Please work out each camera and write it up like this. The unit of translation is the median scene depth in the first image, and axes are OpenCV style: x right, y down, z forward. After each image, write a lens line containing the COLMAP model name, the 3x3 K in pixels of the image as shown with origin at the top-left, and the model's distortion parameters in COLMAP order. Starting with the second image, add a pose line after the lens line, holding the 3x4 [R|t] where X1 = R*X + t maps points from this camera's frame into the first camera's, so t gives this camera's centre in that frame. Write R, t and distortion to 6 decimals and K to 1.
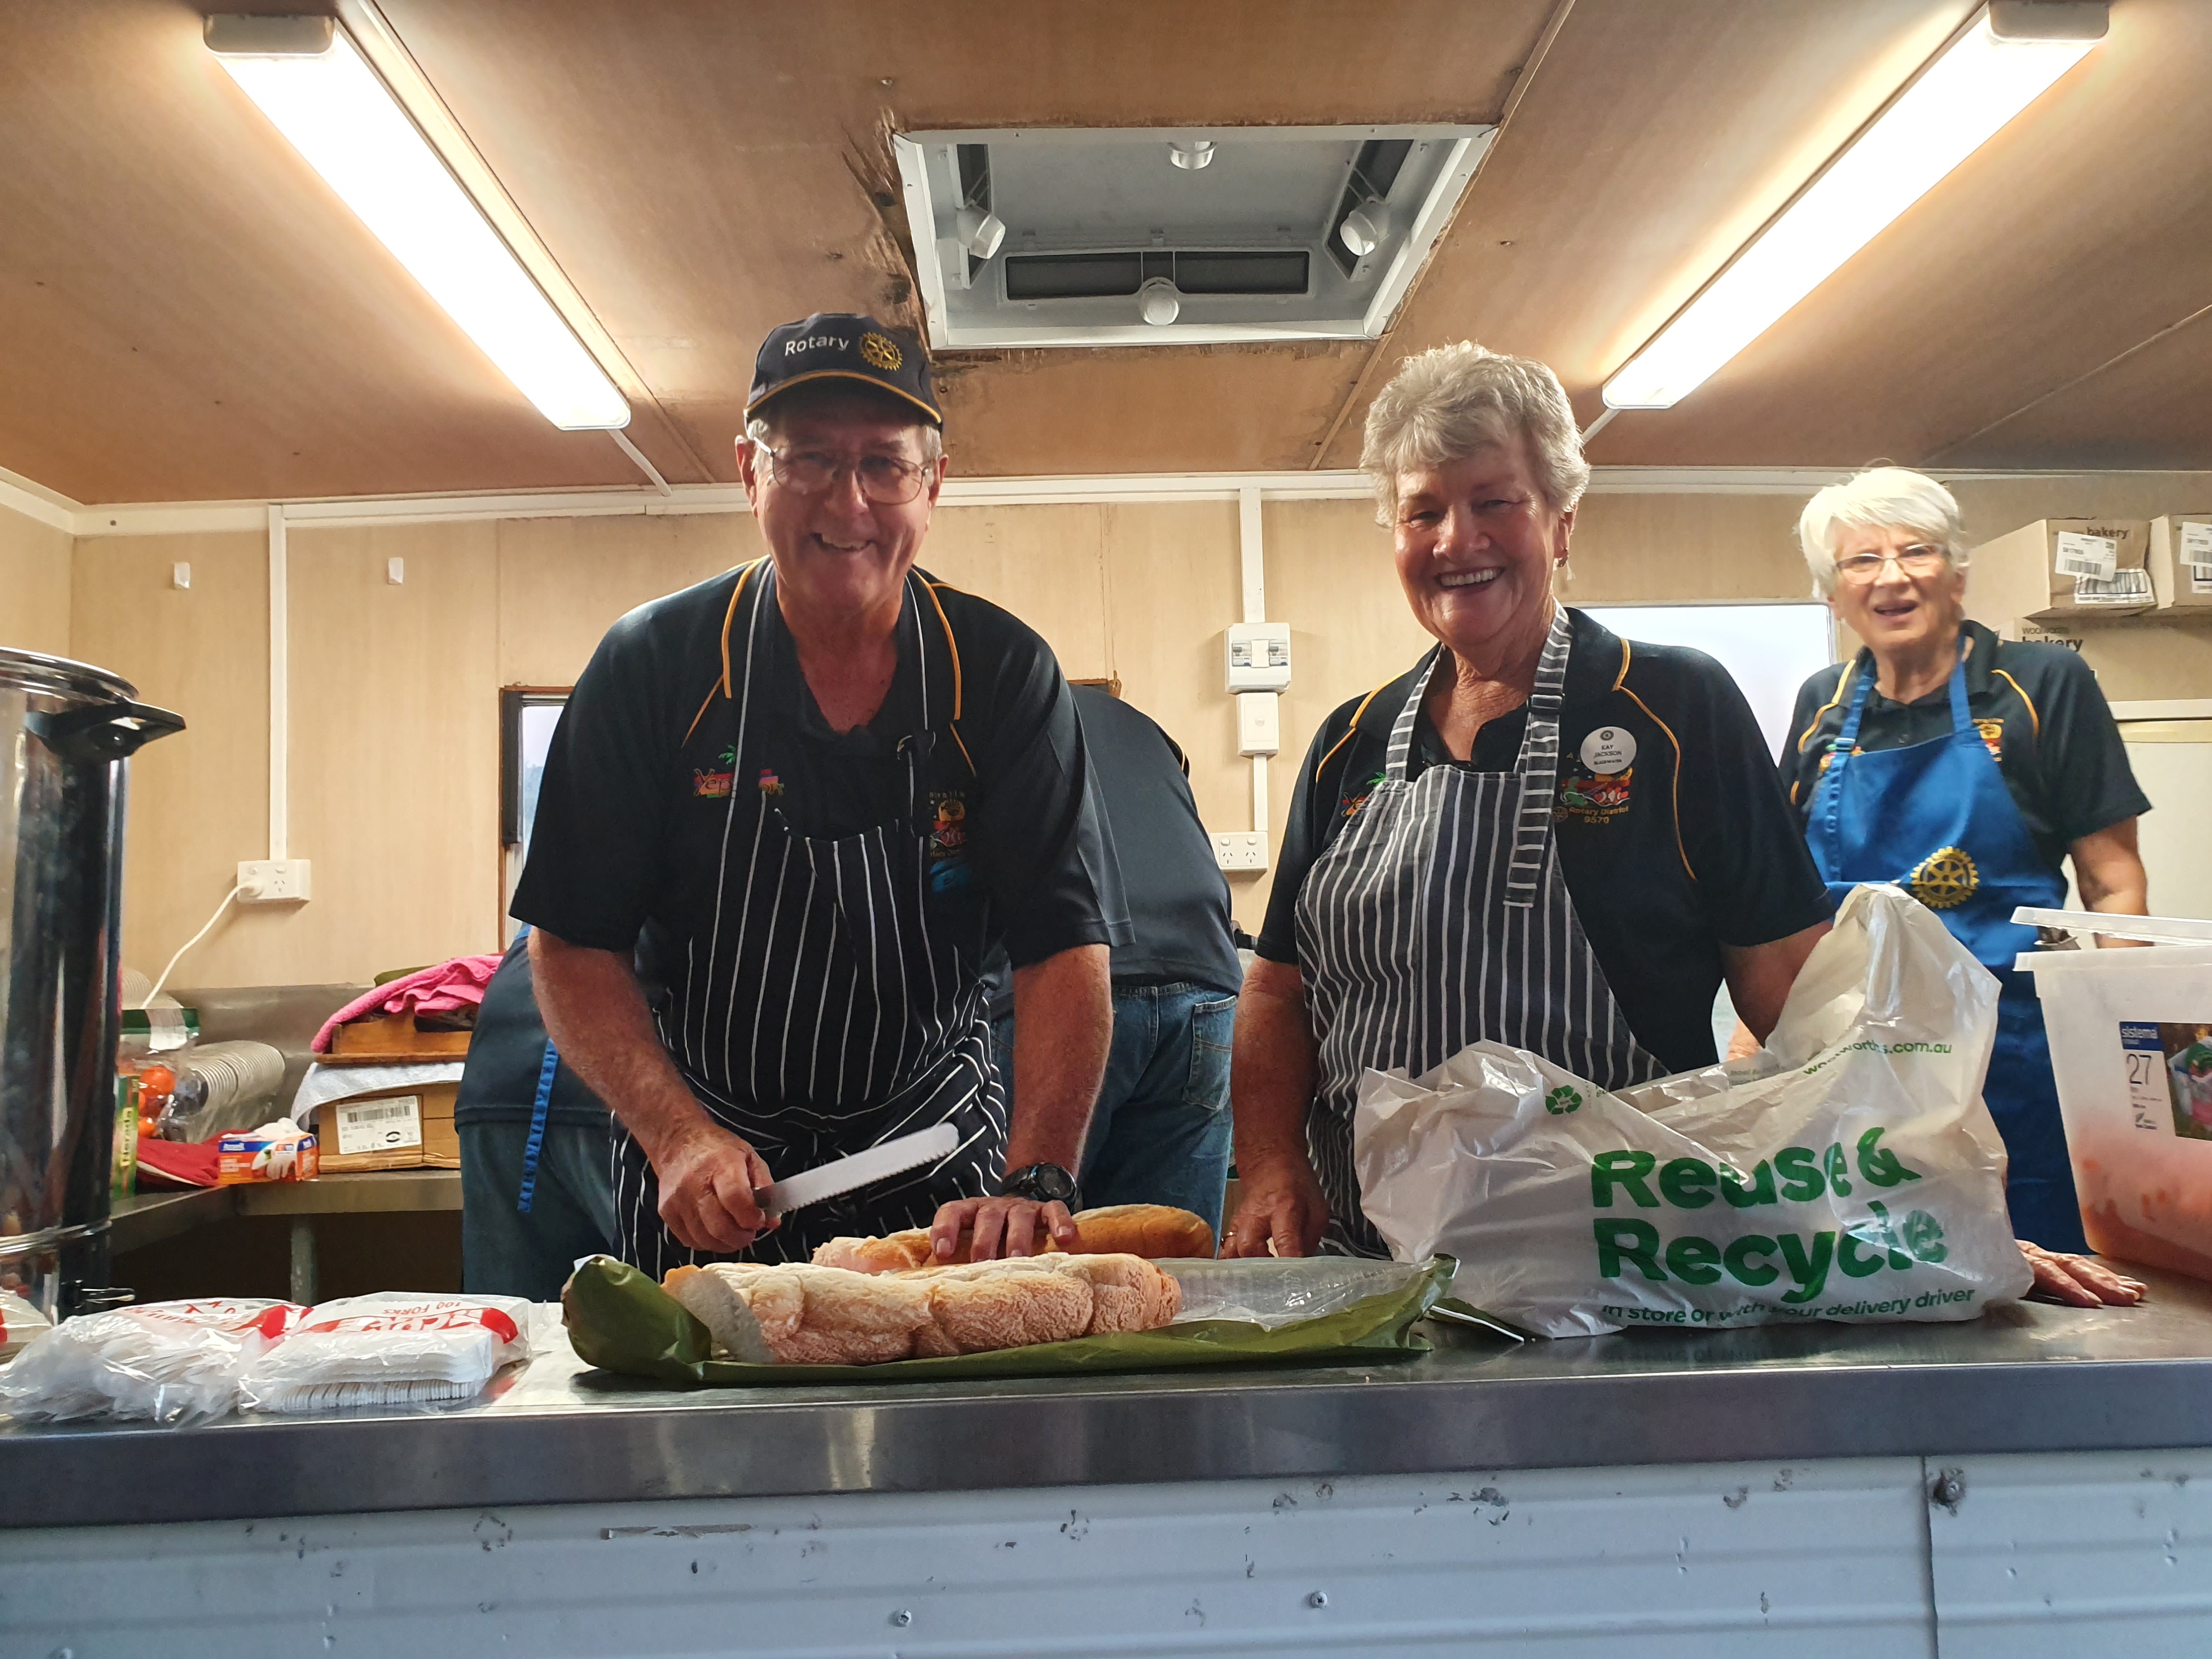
lens RADIAL K [[1649.9, 0, 1104.6], [0, 1649.9, 834.8], [0, 0, 1]] dist [0.026860, -0.008025]
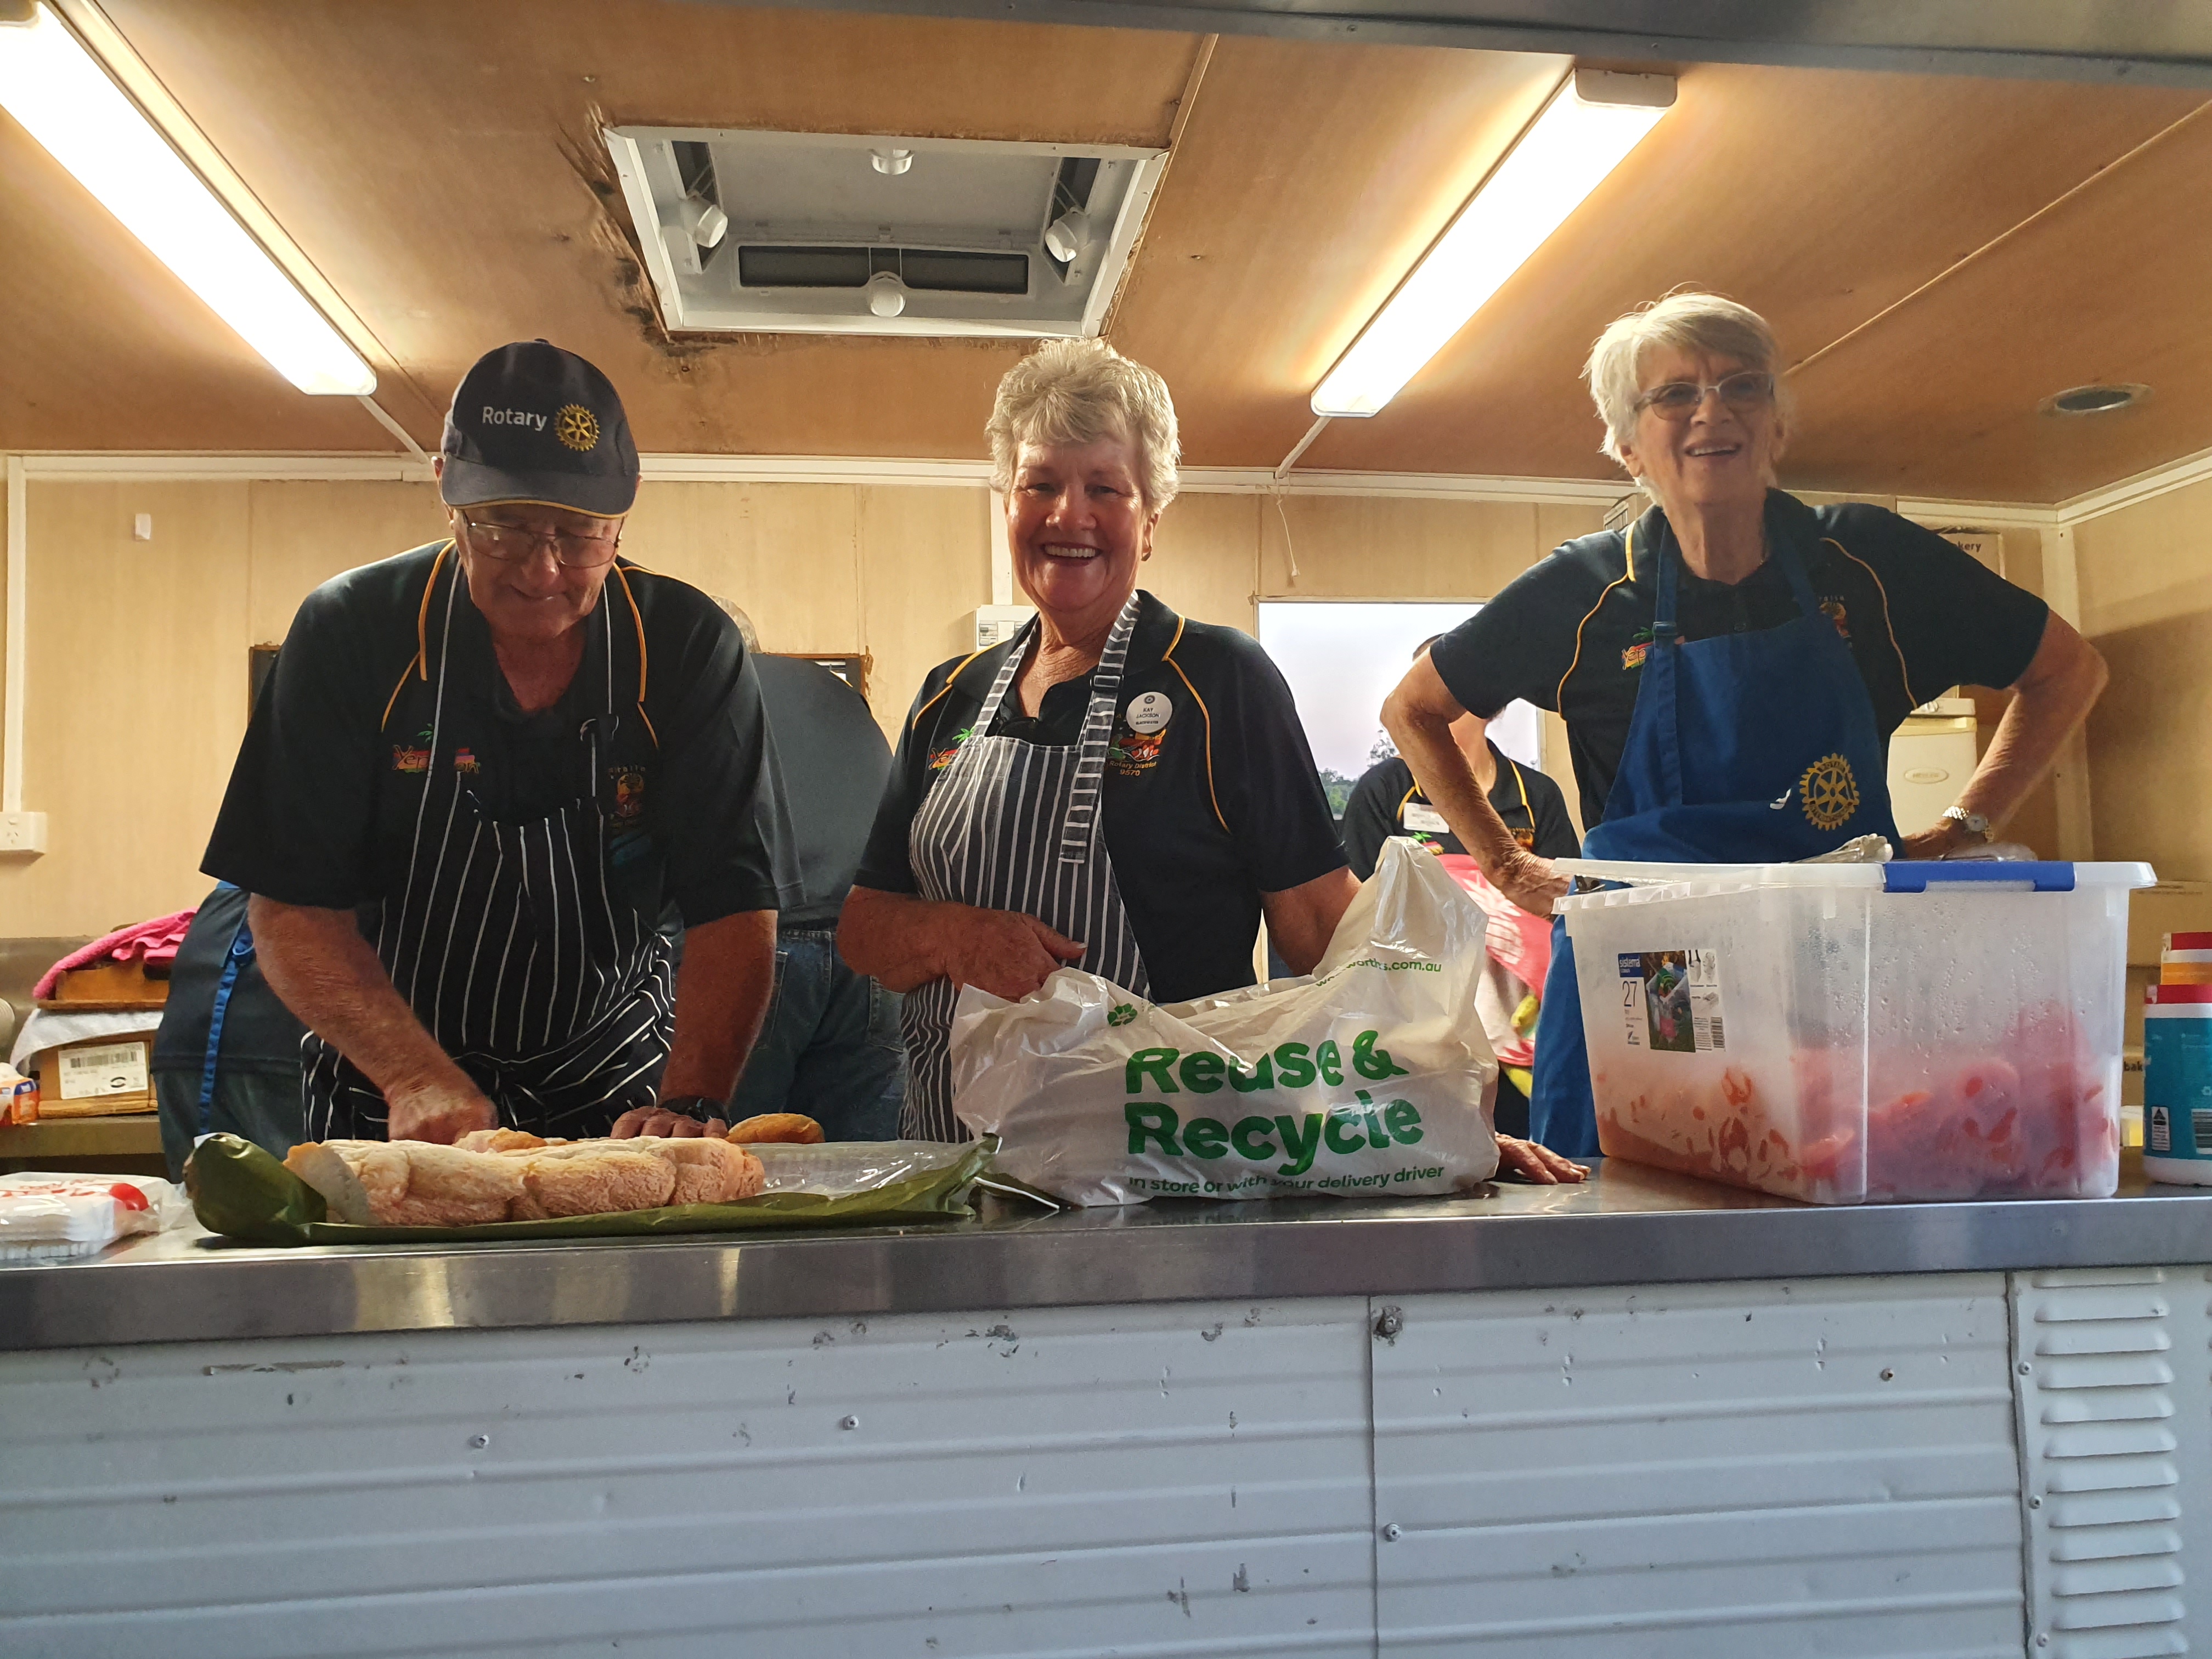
lens RADIAL K [[1693.6, 0, 1115.0], [0, 1693.6, 831.4], [0, 0, 1]] dist [0.004630, 0.039477]
pose [[0.996767, 0.019151, 0.078027, 0.120752], [-0.018768, 0.999808, -0.005640, 0.029616], [-0.078120, 0.004157, 0.996935, -0.111581]]
